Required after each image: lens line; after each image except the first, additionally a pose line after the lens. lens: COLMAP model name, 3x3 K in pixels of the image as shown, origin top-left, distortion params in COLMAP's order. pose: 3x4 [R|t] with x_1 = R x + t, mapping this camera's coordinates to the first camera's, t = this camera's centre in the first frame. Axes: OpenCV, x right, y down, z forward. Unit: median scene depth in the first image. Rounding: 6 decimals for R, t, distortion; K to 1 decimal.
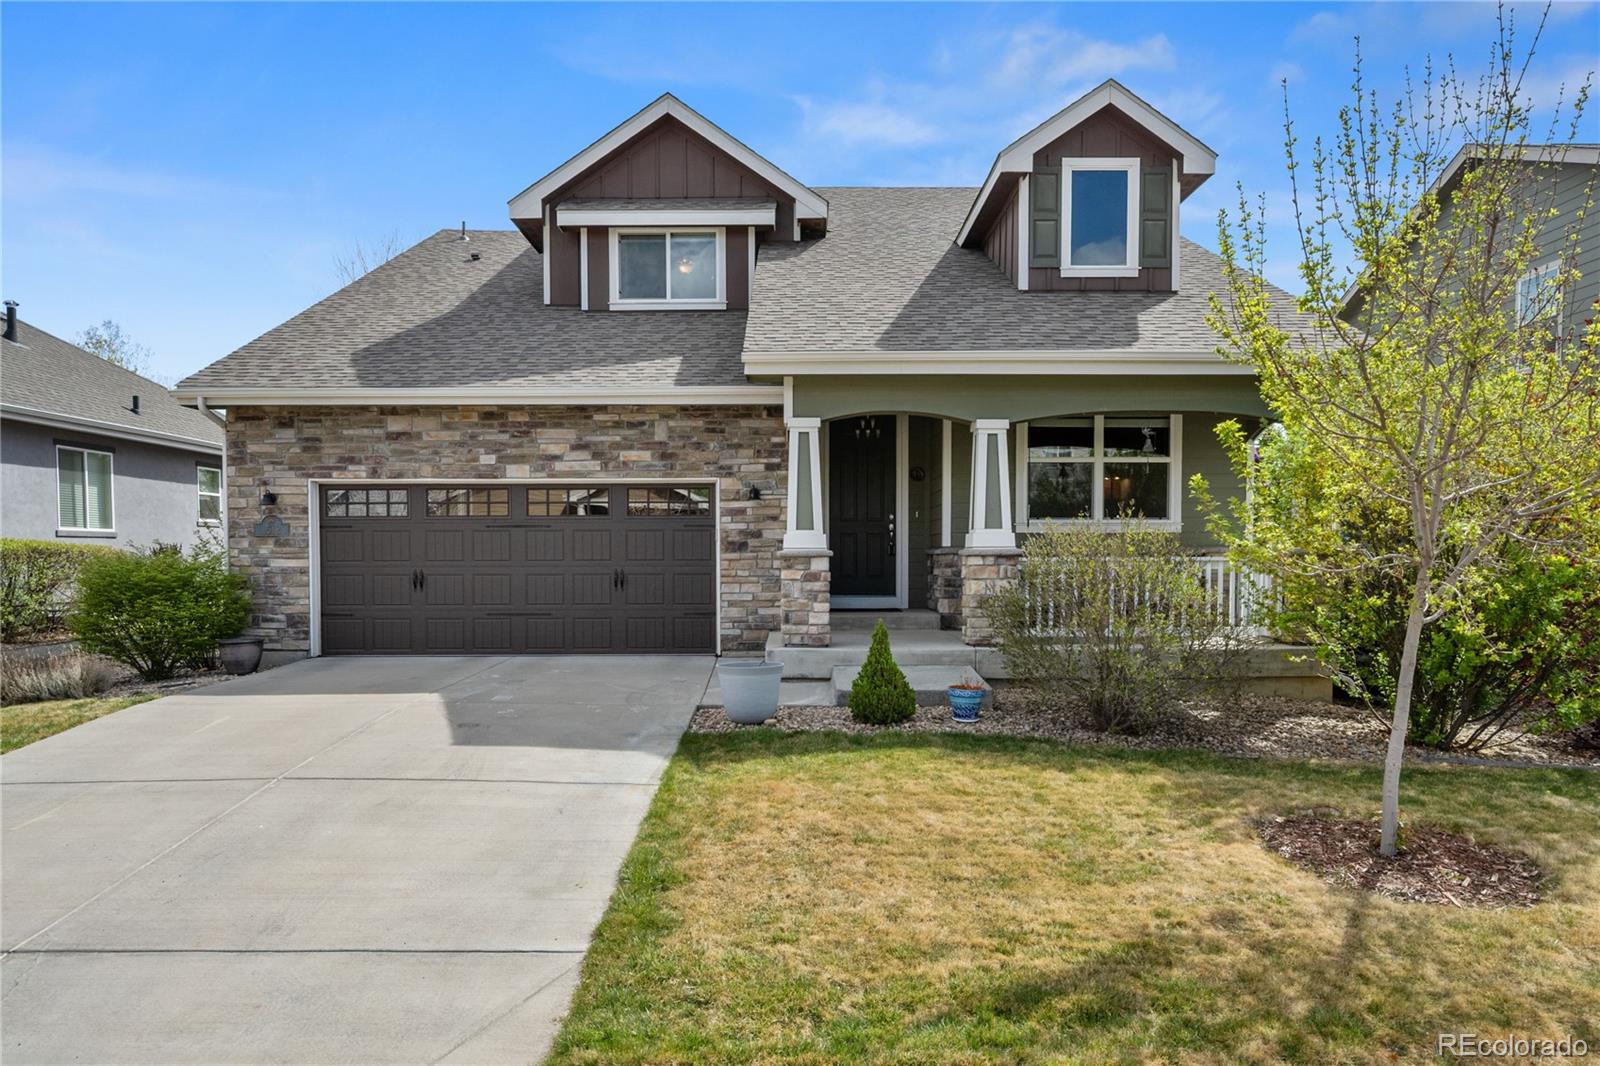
lens RADIAL K [[1027.8, 0, 793.9], [0, 1027.8, 581.0], [0, 0, 1]] dist [0.002178, 0.003452]
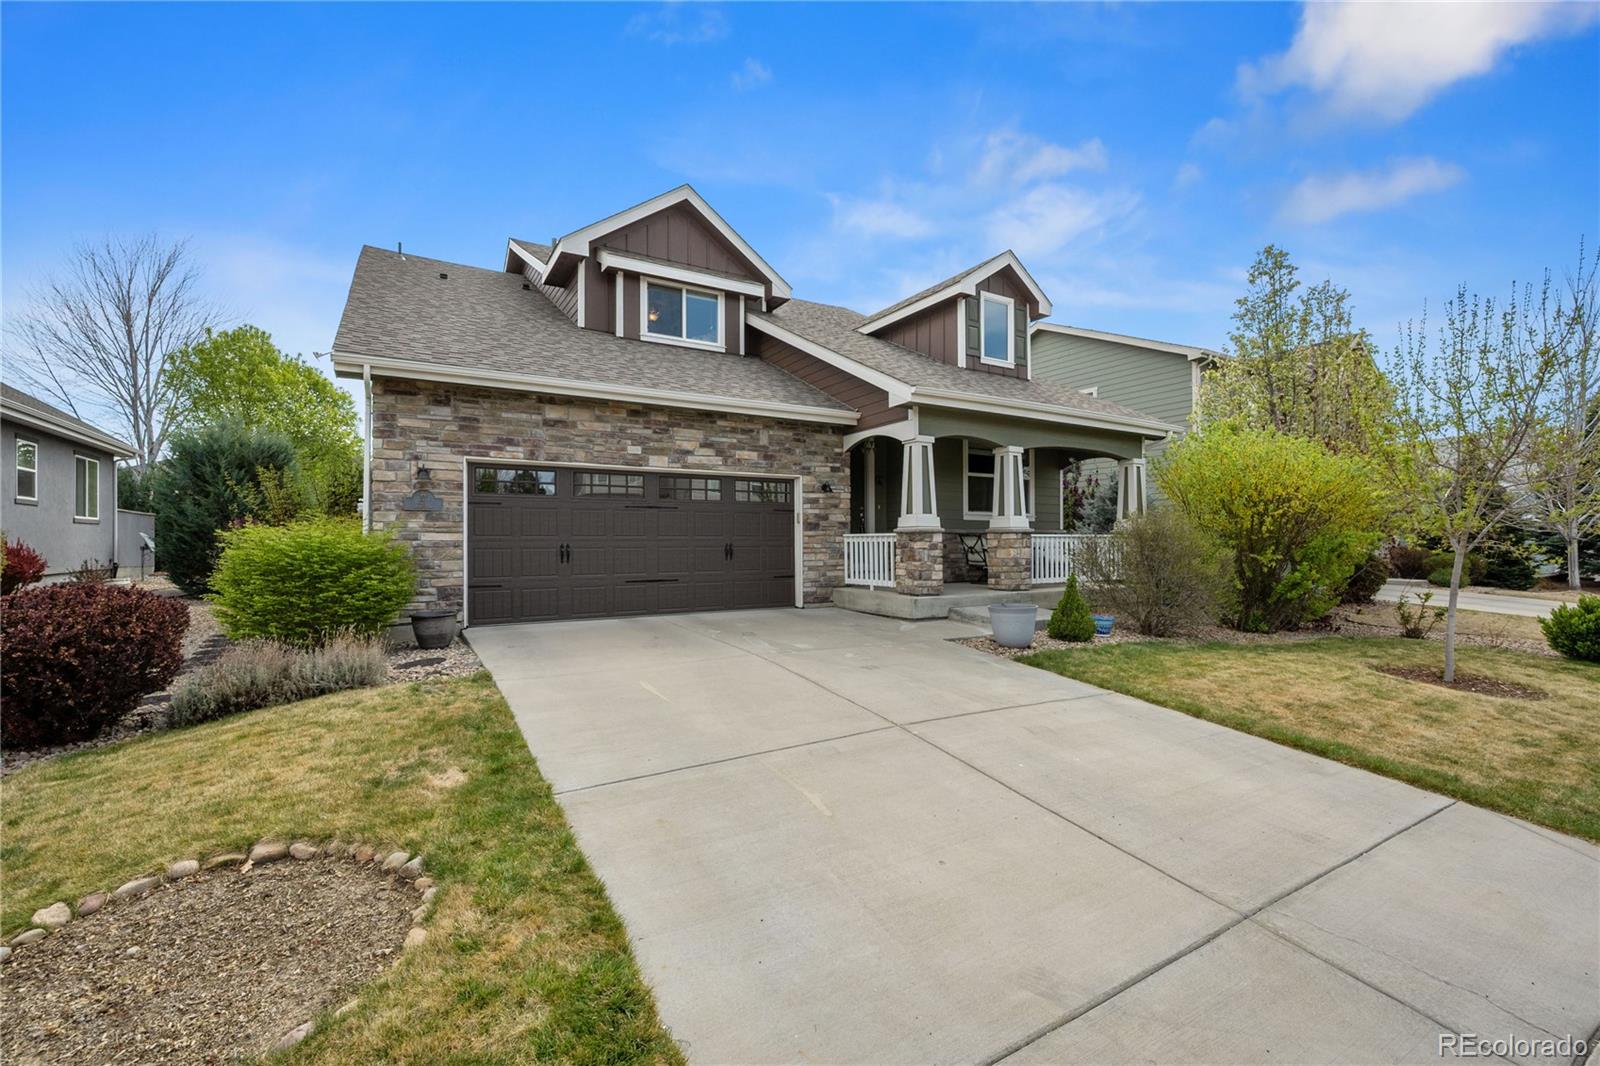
lens RADIAL K [[677.4, 0, 797.2], [0, 677.4, 530.7], [0, 0, 1]] dist [0.001698, -0.000129]
pose [[0.860283, 0.009382, 0.509730, -0.531605], [0.012841, 0.999115, -0.040061, 0.007979], [-0.509655, 0.041009, 0.859401, 0.241218]]
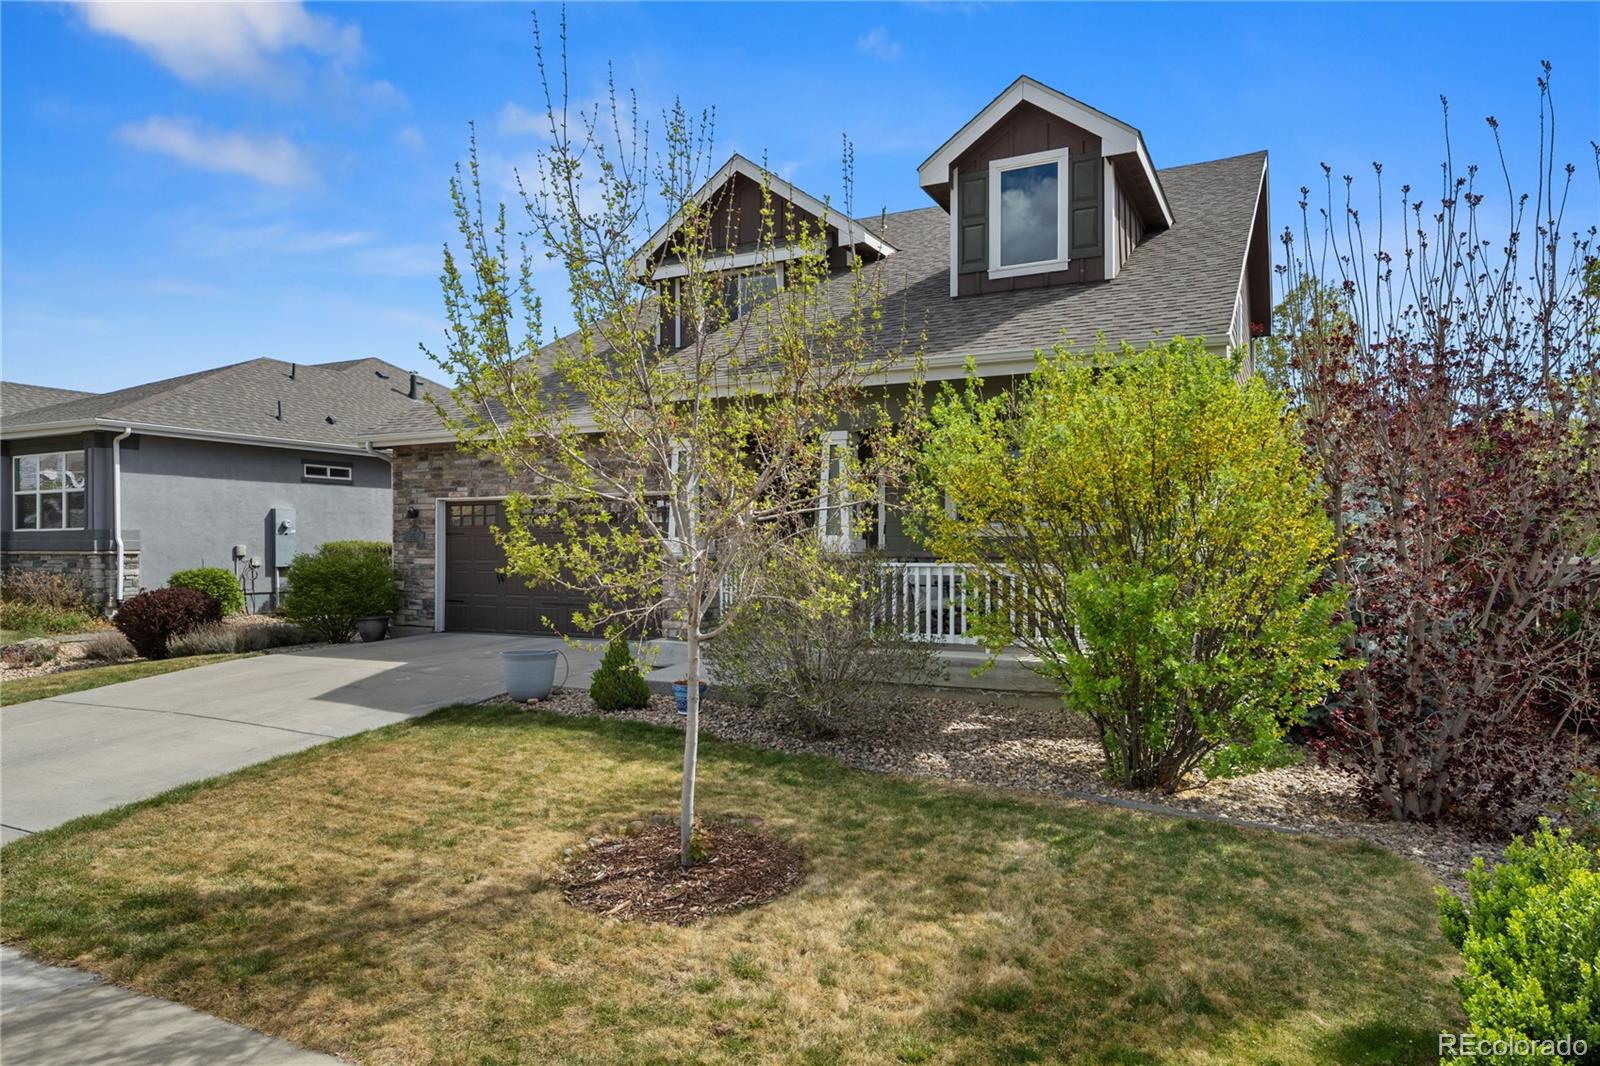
lens RADIAL K [[984.1, 0, 800.5], [0, 984.1, 541.2], [0, 0, 1]] dist [0.005298, 0.000591]
pose [[0.891460, -0.000771, -0.453099, 0.529111], [-0.013083, 0.999538, -0.027440, -0.014731], [0.452910, 0.030390, 0.891038, 0.077799]]
